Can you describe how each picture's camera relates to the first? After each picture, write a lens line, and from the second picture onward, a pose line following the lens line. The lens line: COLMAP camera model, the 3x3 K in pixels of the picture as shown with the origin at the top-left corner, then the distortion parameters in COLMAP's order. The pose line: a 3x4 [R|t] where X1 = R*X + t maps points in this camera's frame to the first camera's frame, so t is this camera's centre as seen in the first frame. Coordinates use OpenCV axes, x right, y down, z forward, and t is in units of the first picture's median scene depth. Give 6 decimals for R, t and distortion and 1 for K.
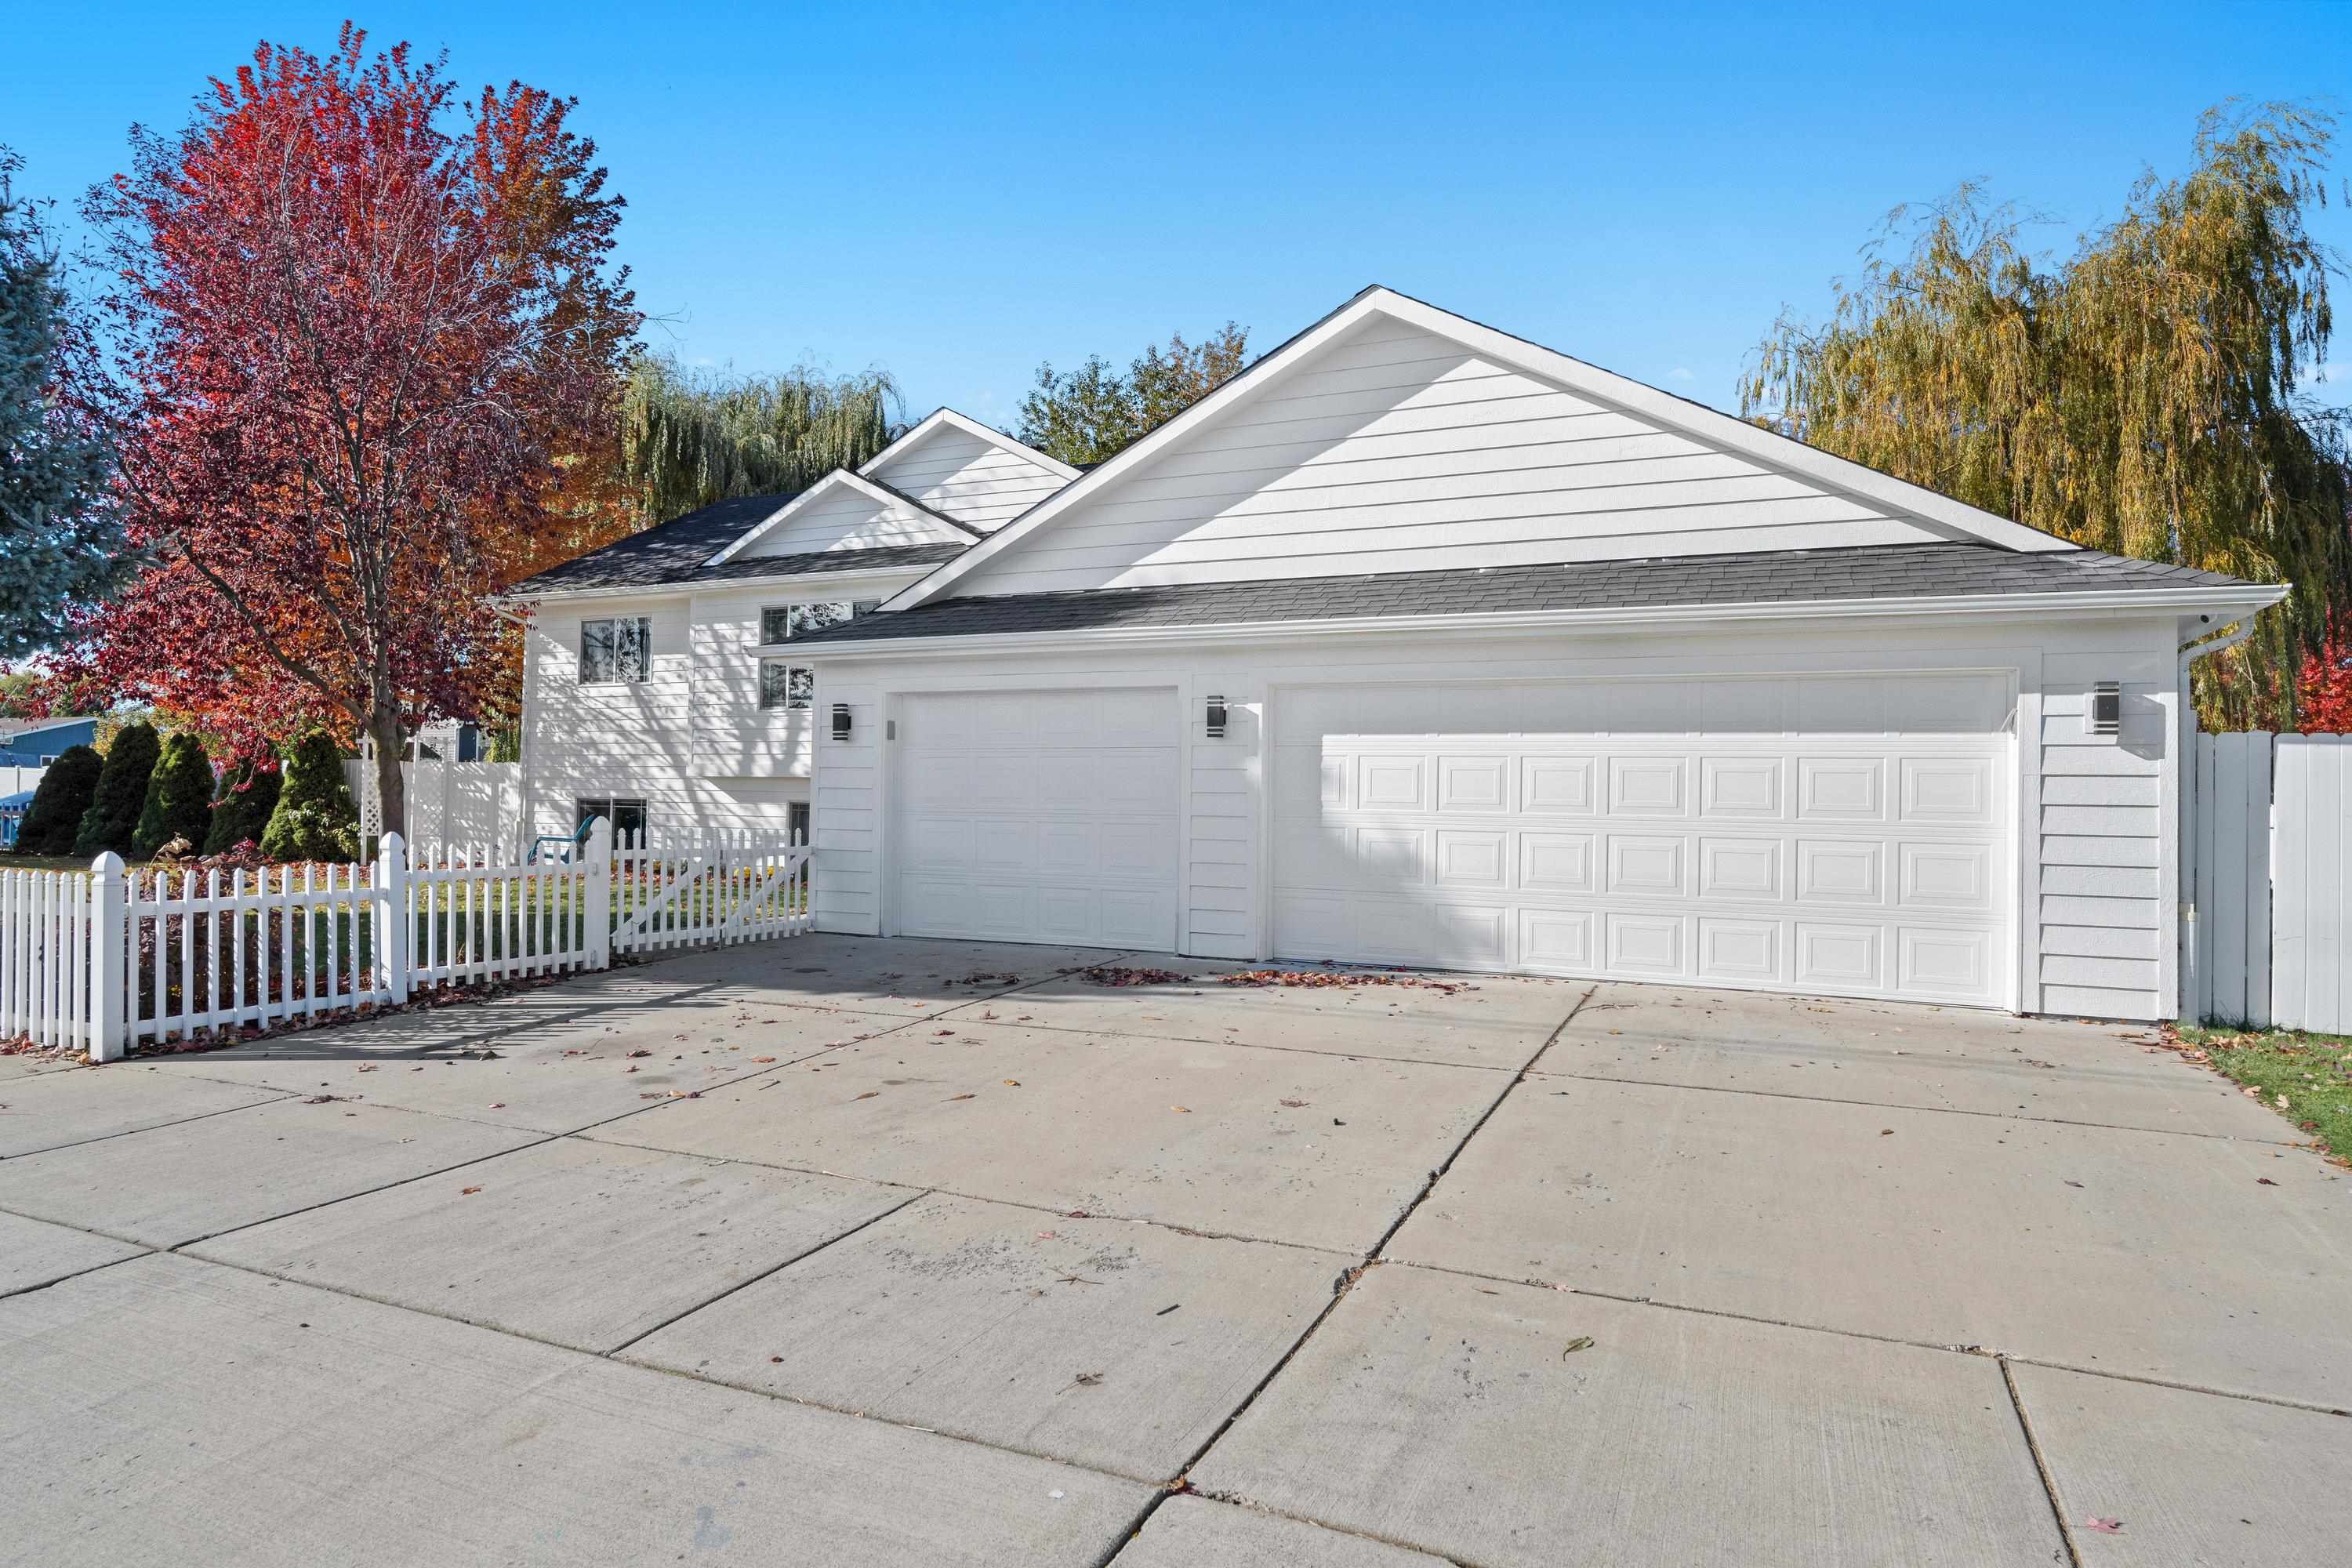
lens RADIAL K [[1351.6, 0, 1197.2], [0, 1351.6, 792.2], [0, 0, 1]] dist [0.019004, 0.000489]
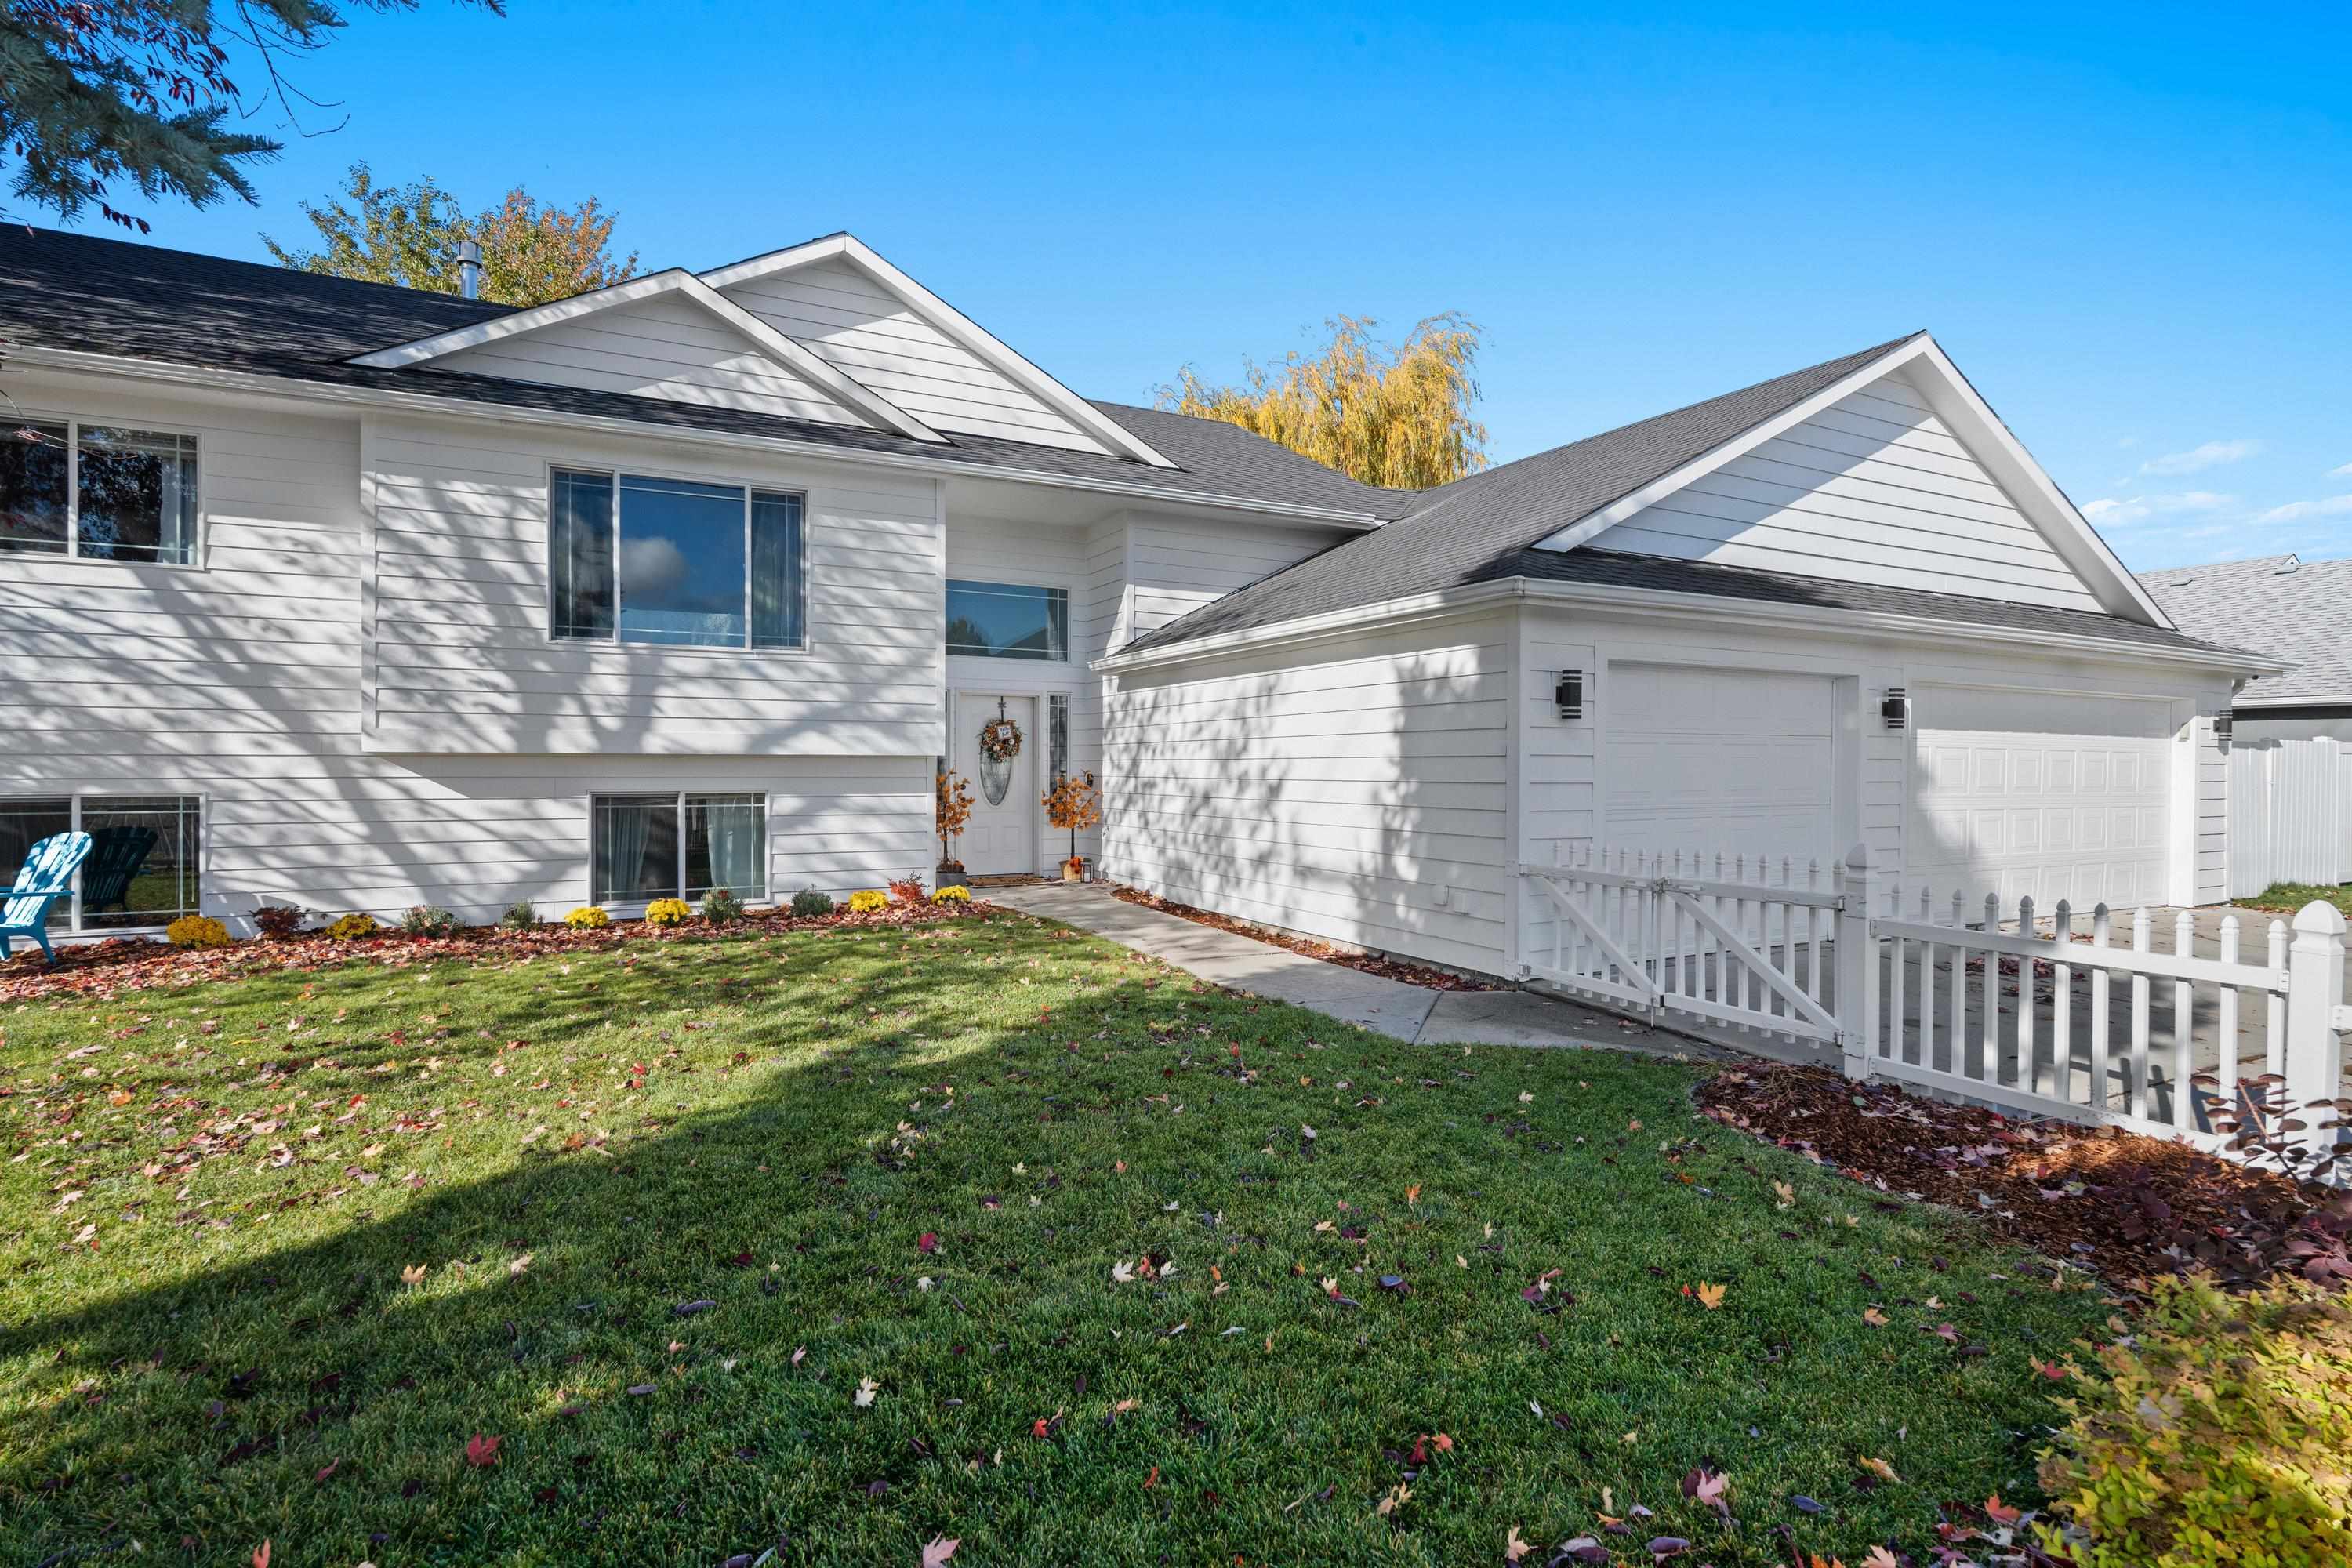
lens RADIAL K [[1137.7, 0, 1153.1], [0, 1137.7, 794.1], [0, 0, 1]] dist [-0.004243, 0.001017]
pose [[0.624172, -0.034465, 0.780526, -0.535660], [0.001112, 0.999065, 0.043225, -0.014972], [-0.781286, -0.026112, 0.623627, 0.471201]]
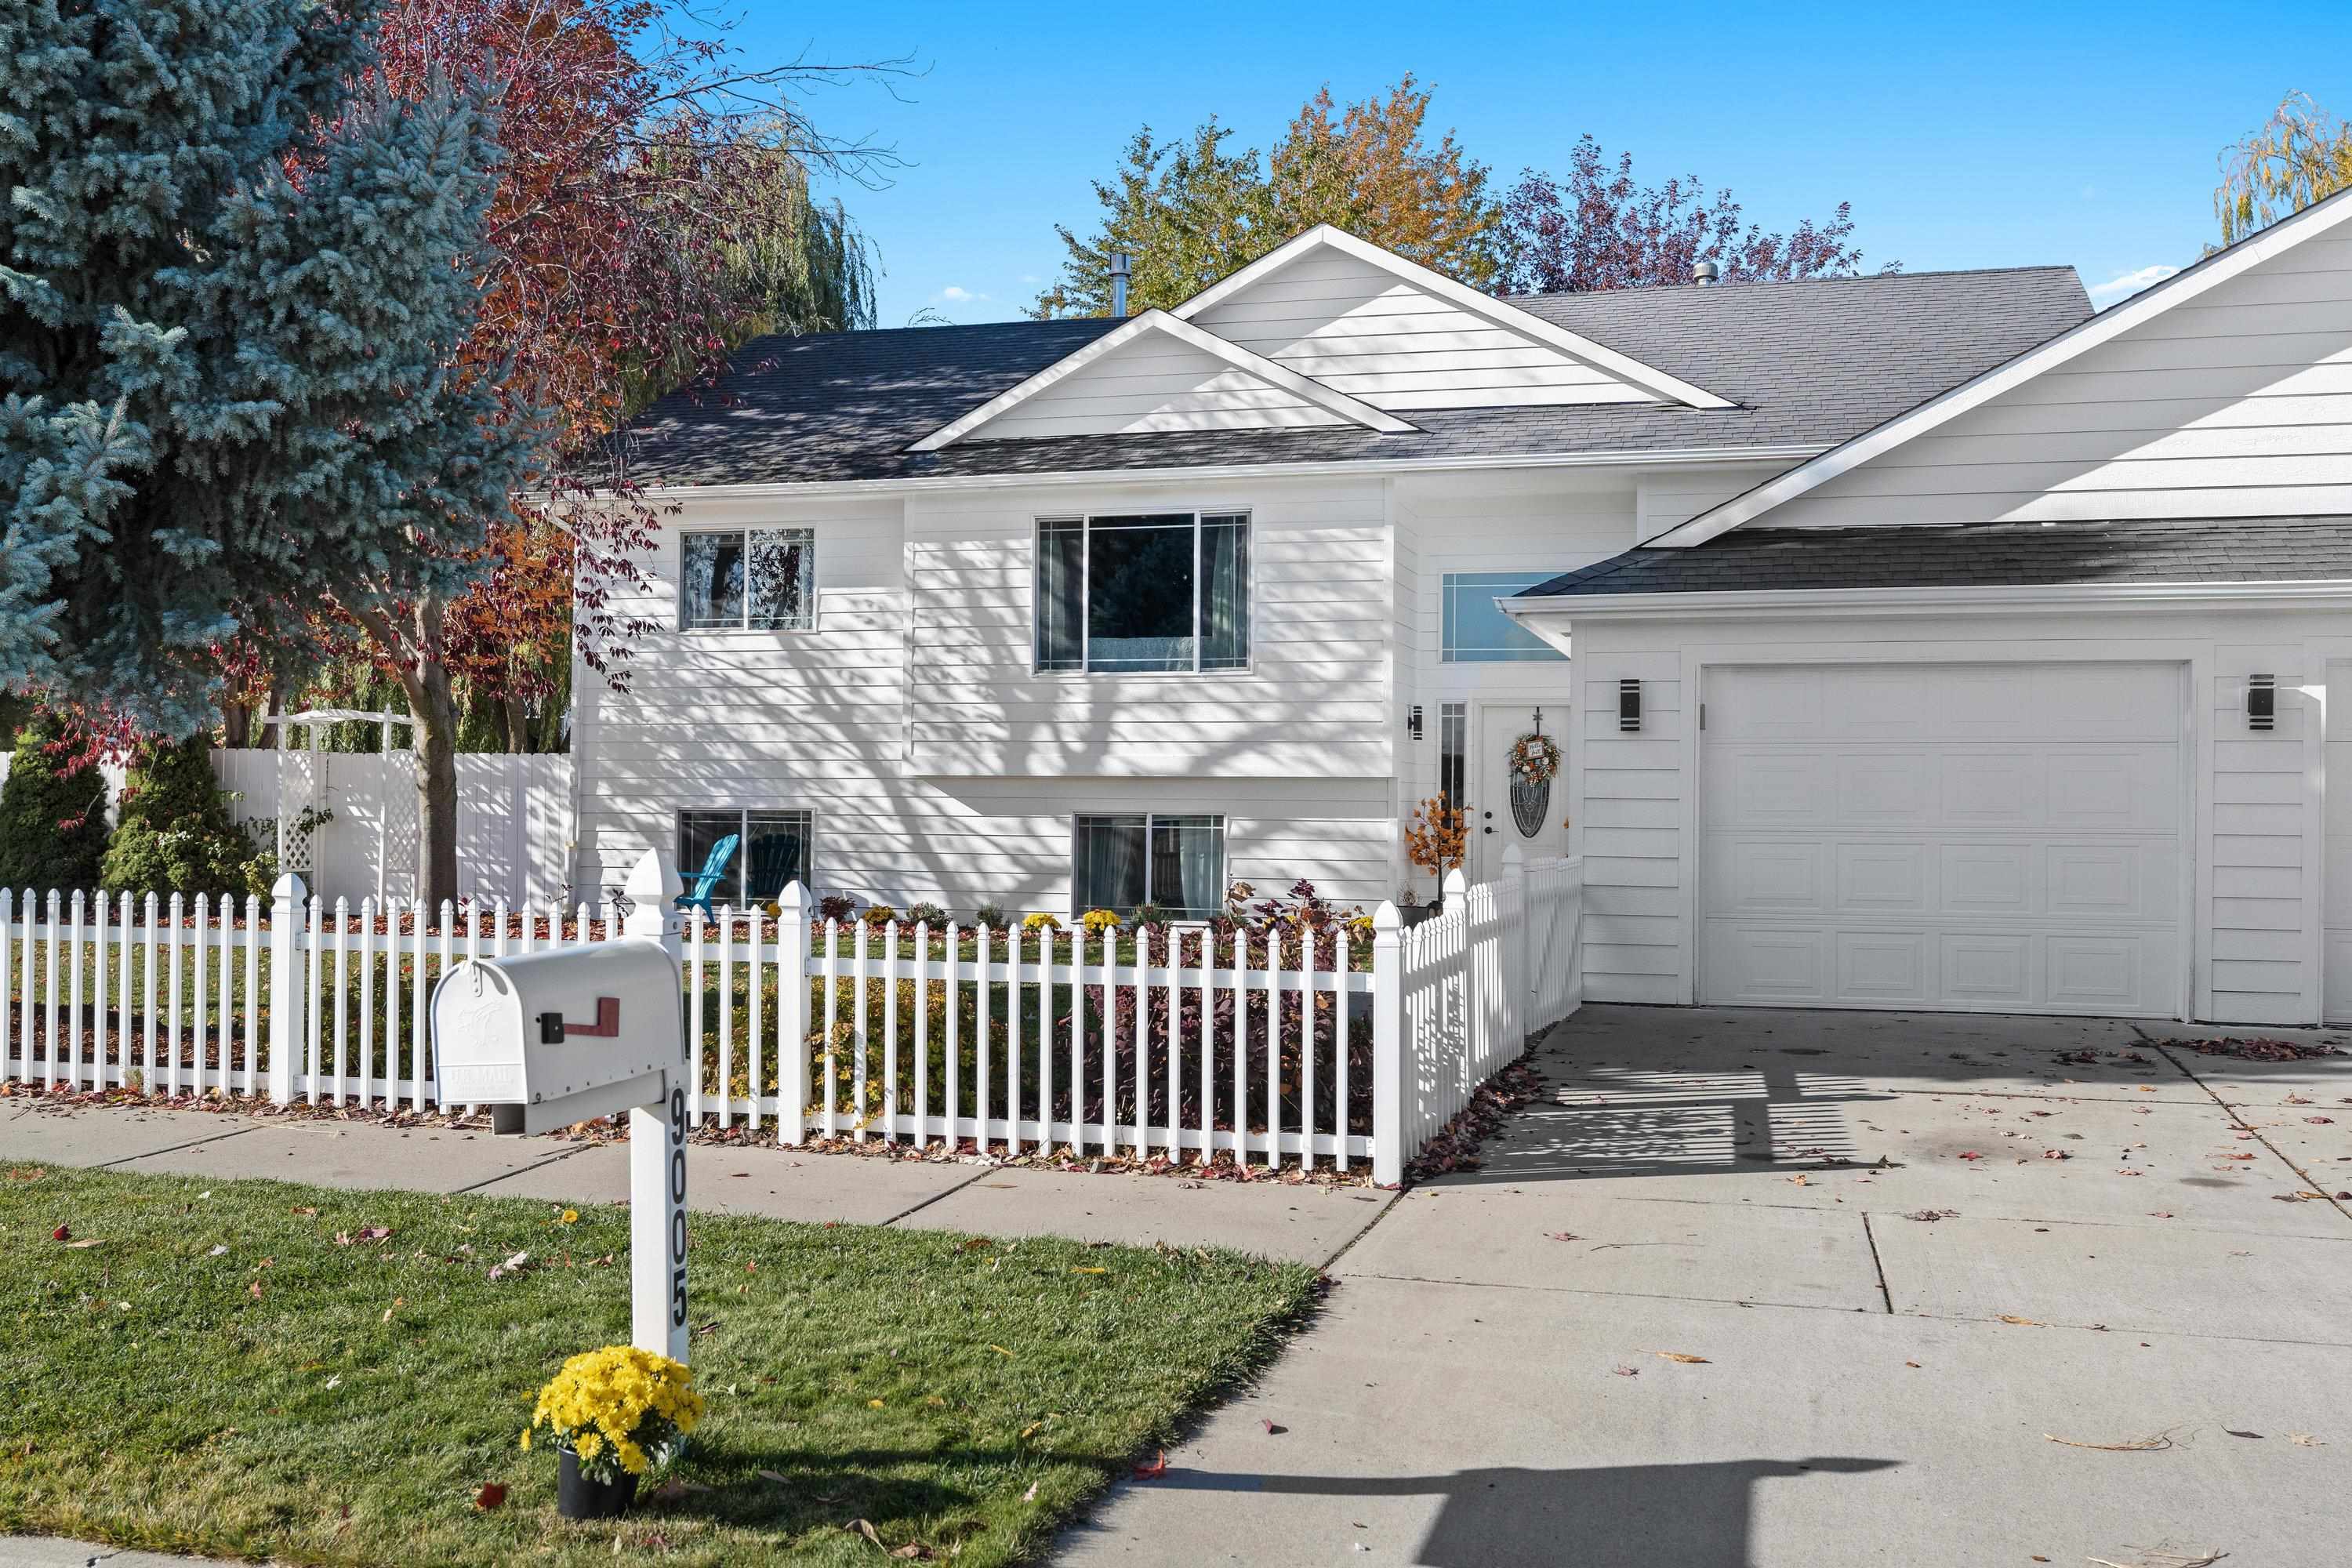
lens RADIAL K [[2140.2, 0, 1208.1], [0, 2140.2, 850.6], [0, 0, 1]] dist [0.034747, 0.000000]
pose [[0.988567, -0.012376, 0.150273, -0.387300], [0.007378, 0.999402, 0.033770, -0.009582], [-0.150601, -0.032276, 0.988068, -0.047218]]
